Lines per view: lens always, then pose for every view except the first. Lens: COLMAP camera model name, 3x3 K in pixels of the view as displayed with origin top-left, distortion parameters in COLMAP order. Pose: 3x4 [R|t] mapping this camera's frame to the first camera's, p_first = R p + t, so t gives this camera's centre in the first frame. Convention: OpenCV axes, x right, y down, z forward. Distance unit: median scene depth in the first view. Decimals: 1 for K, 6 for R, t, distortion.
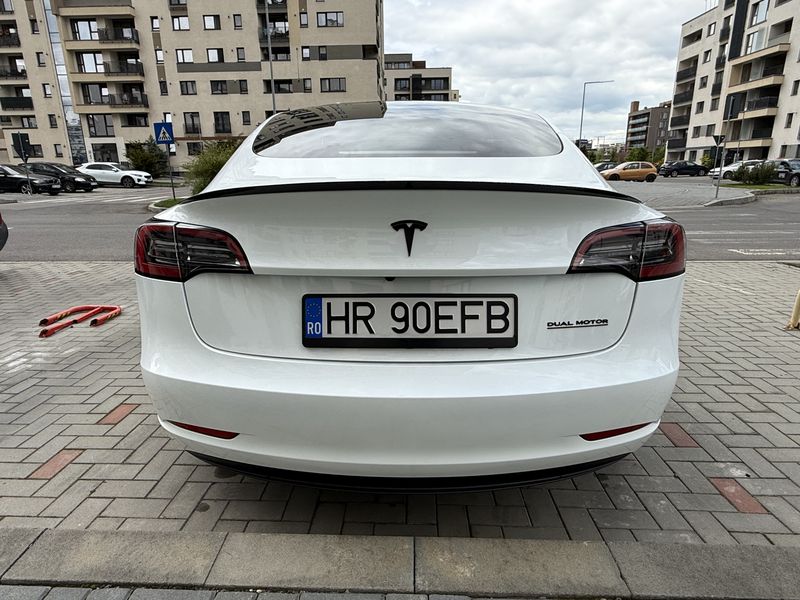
lens RADIAL K [[483.6, 0, 395.9], [0, 483.6, 300.4], [0, 0, 1]] dist [0.001534, 0.000720]
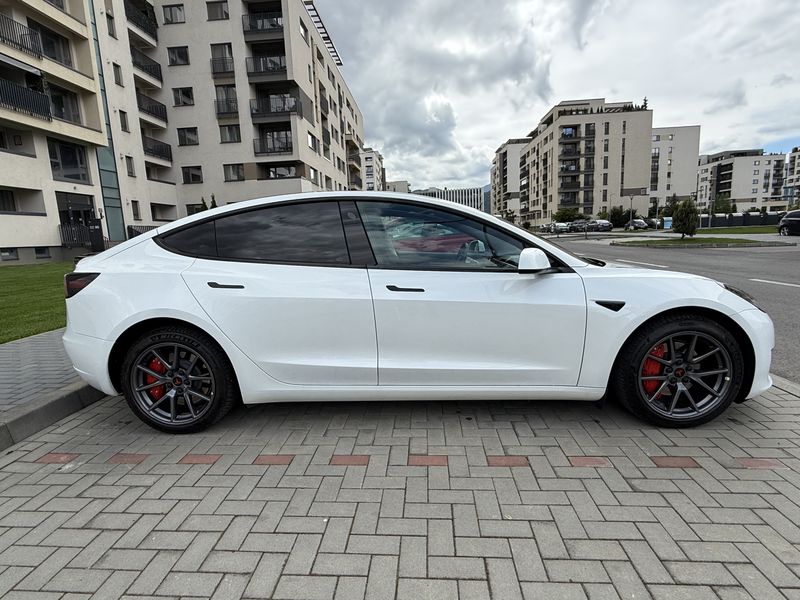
lens RADIAL K [[425.6, 0, 394.7], [0, 425.6, 305.2], [0, 0, 1]] dist [0.000892, 0.000086]
pose [[-0.034804, 0.177097, -0.983578, 0.409109], [-0.224188, 0.957709, 0.180372, -0.118341], [0.973924, 0.226784, 0.006371, 0.411091]]
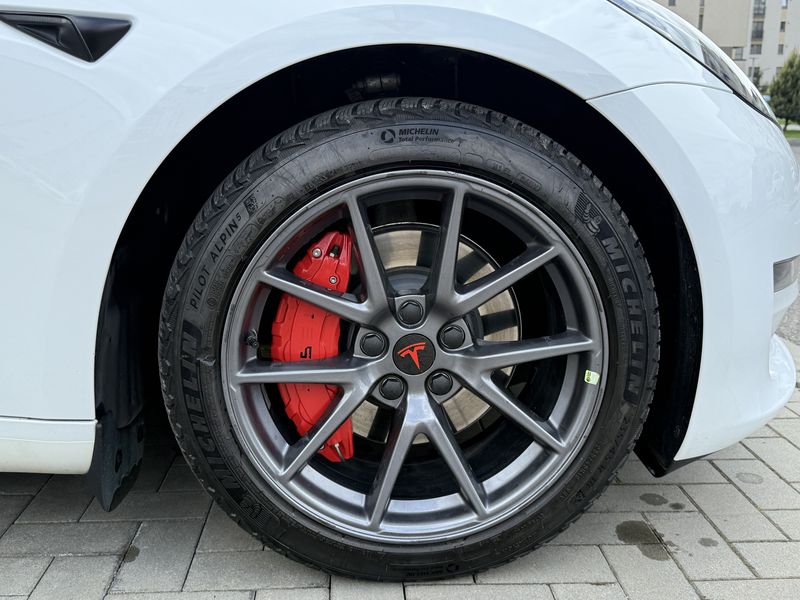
lens RADIAL K [[804.9, 0, 400.0], [0, 804.9, 300.0], [0, 0, 1]] dist [0.002619, 0.012458]
pose [[0.095972, 0.231871, -0.968001, 0.244699], [-0.267043, 0.942836, 0.199368, -0.098756], [0.958894, 0.239364, 0.152405, 0.593914]]
